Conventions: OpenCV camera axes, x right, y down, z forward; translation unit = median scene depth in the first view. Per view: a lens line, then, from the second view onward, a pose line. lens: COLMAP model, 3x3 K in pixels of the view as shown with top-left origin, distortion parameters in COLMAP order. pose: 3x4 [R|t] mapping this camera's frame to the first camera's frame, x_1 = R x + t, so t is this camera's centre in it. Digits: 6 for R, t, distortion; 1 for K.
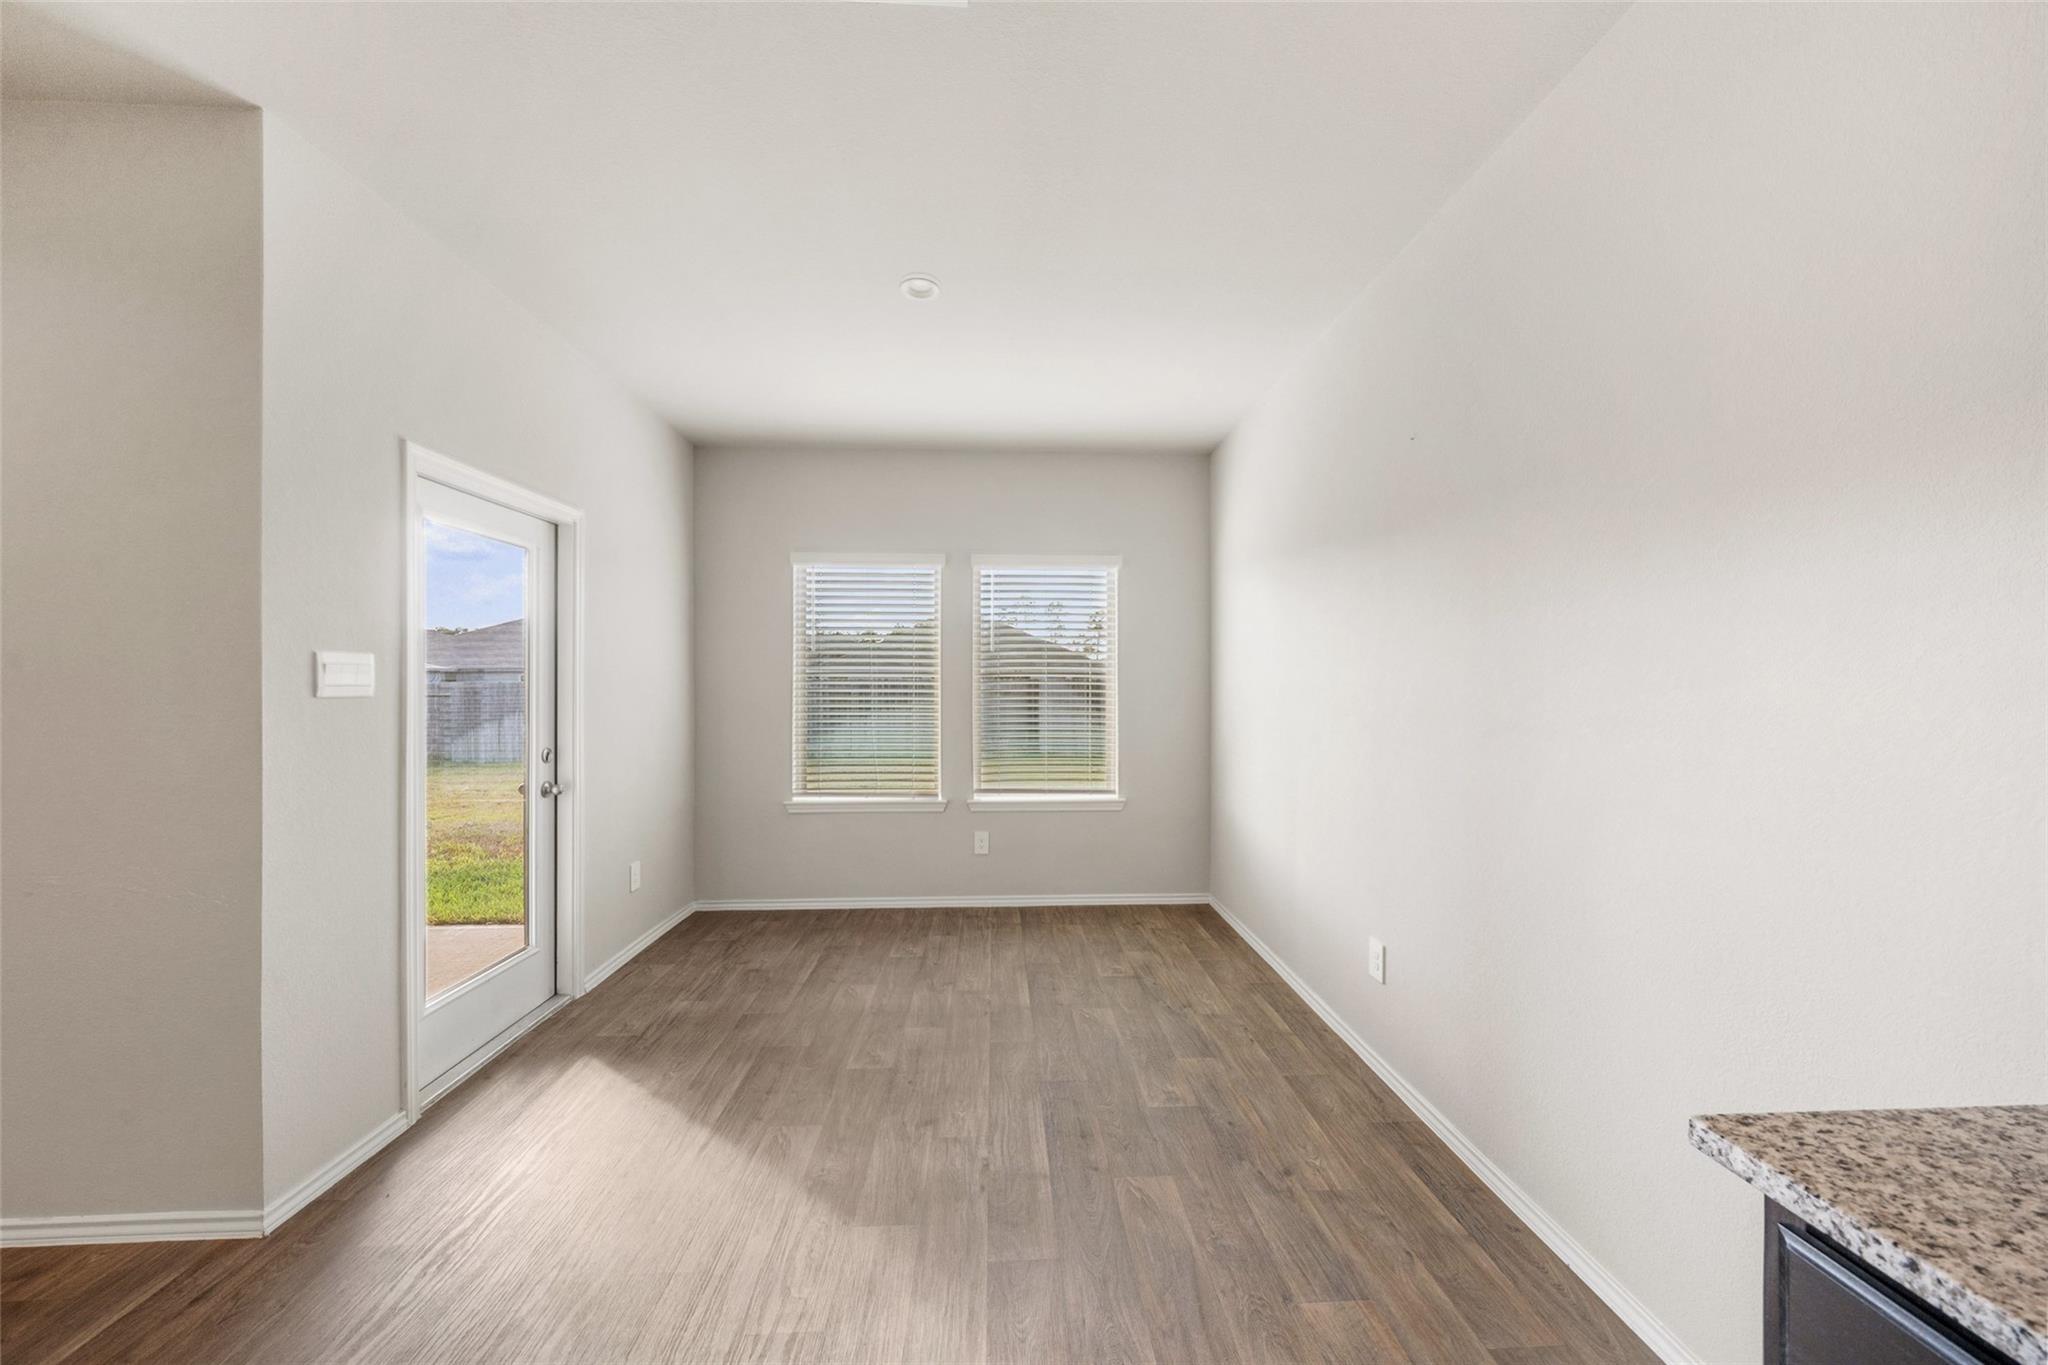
lens RADIAL K [[705.0, 0, 1031.5], [0, 705.0, 683.9], [0, 0, 1]] dist [-0.000747, -0.000035]
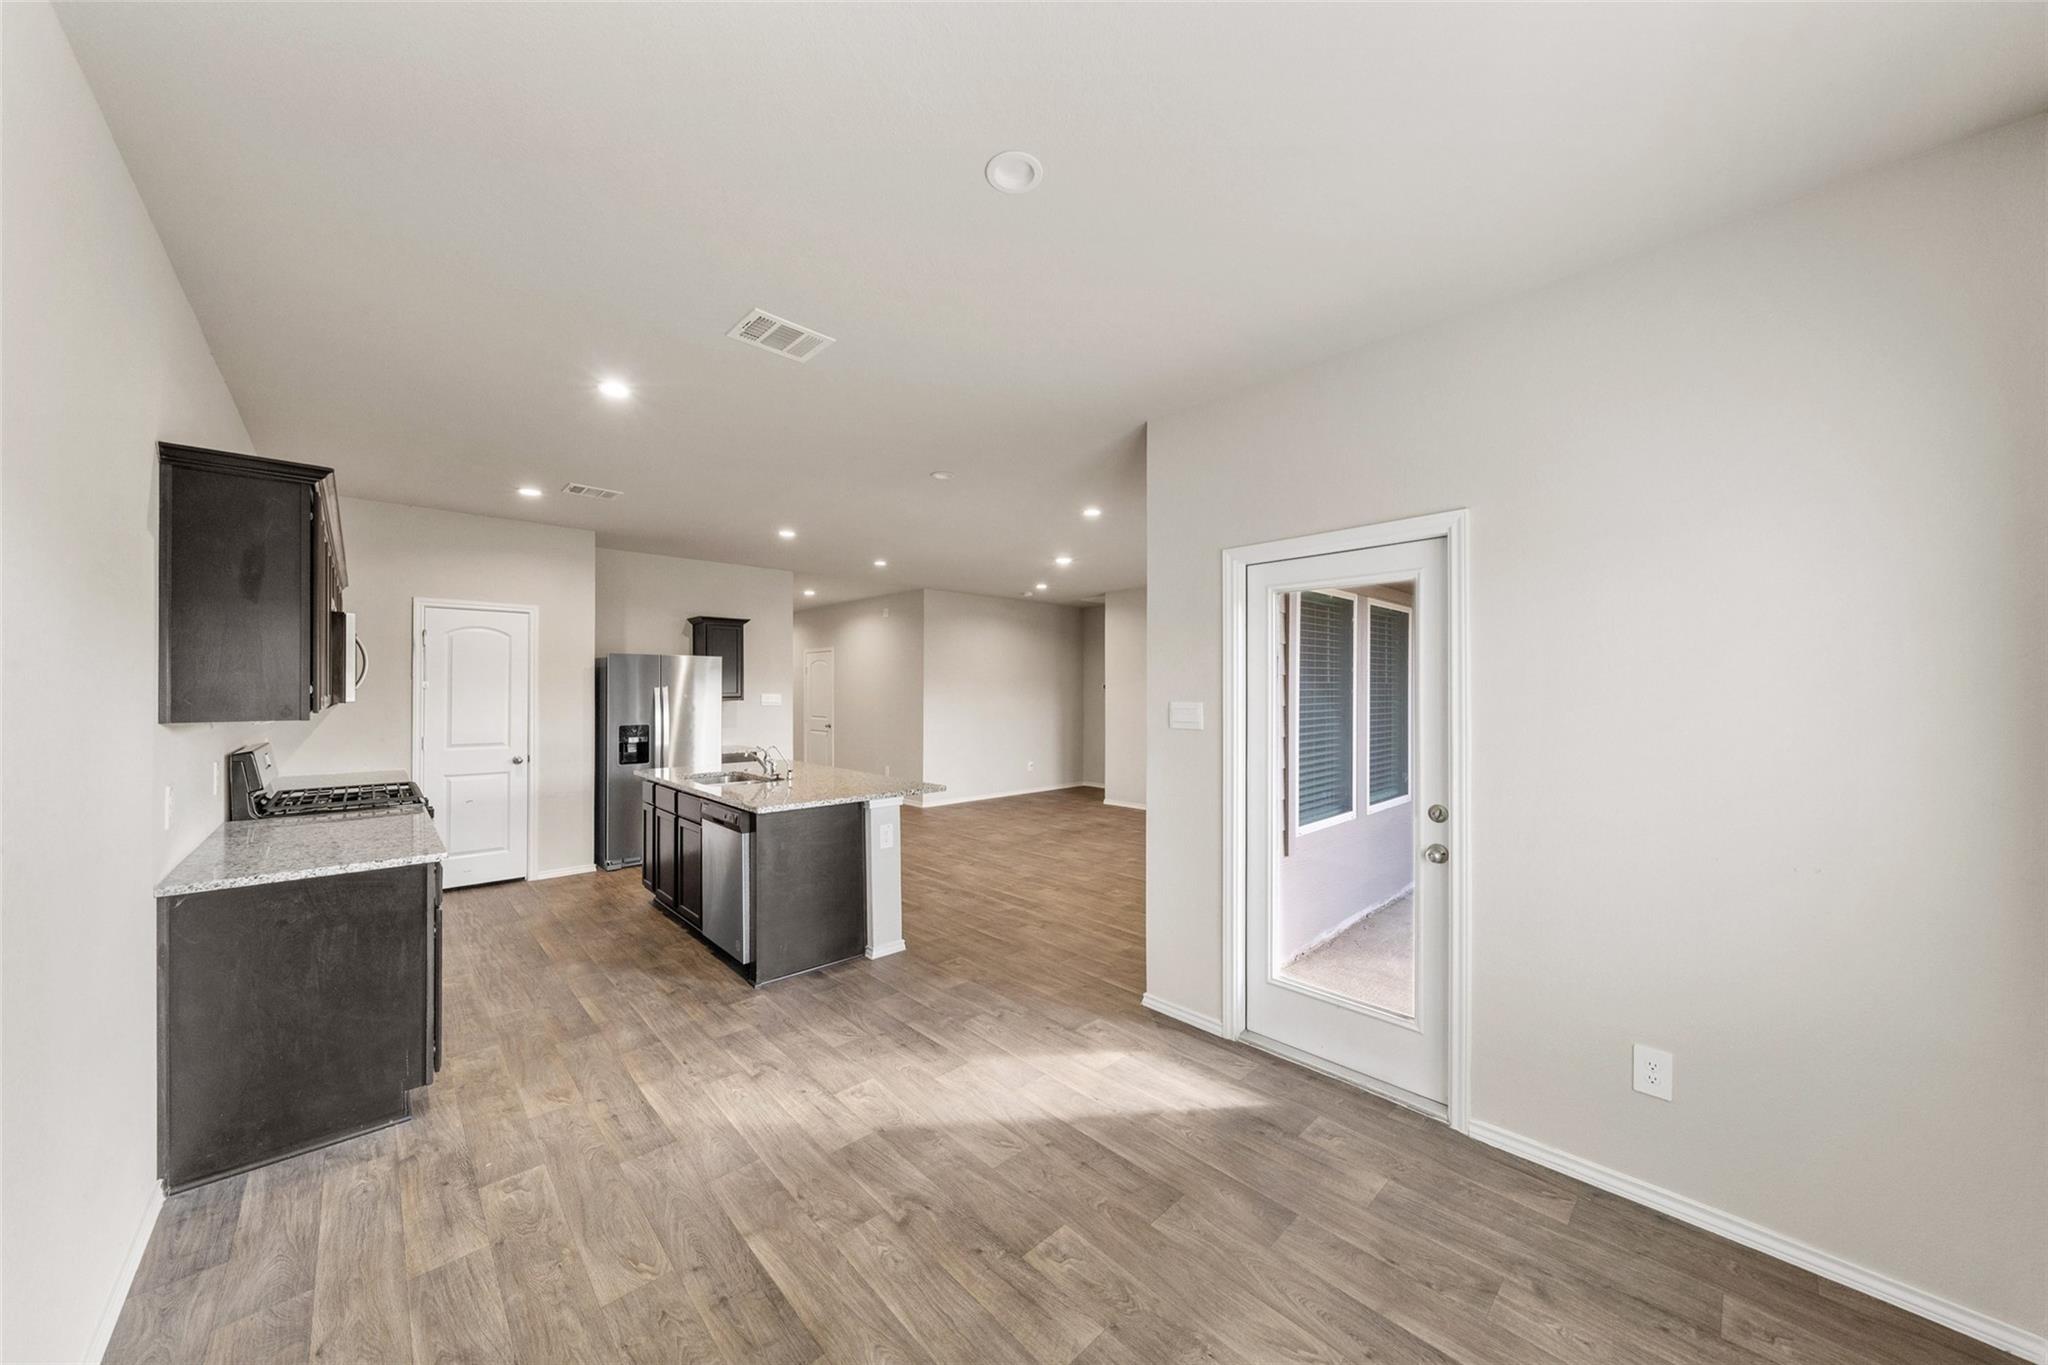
lens RADIAL K [[705.0, 0, 1028.3], [0, 705.0, 685.4], [0, 0, 1]] dist [-0.000747, -0.000035]
pose [[-0.761827, -0.003363, -0.647771, 0.349019], [0.001282, 0.999977, -0.006700, -0.070223], [0.647779, -0.005935, -0.761805, 1.931435]]
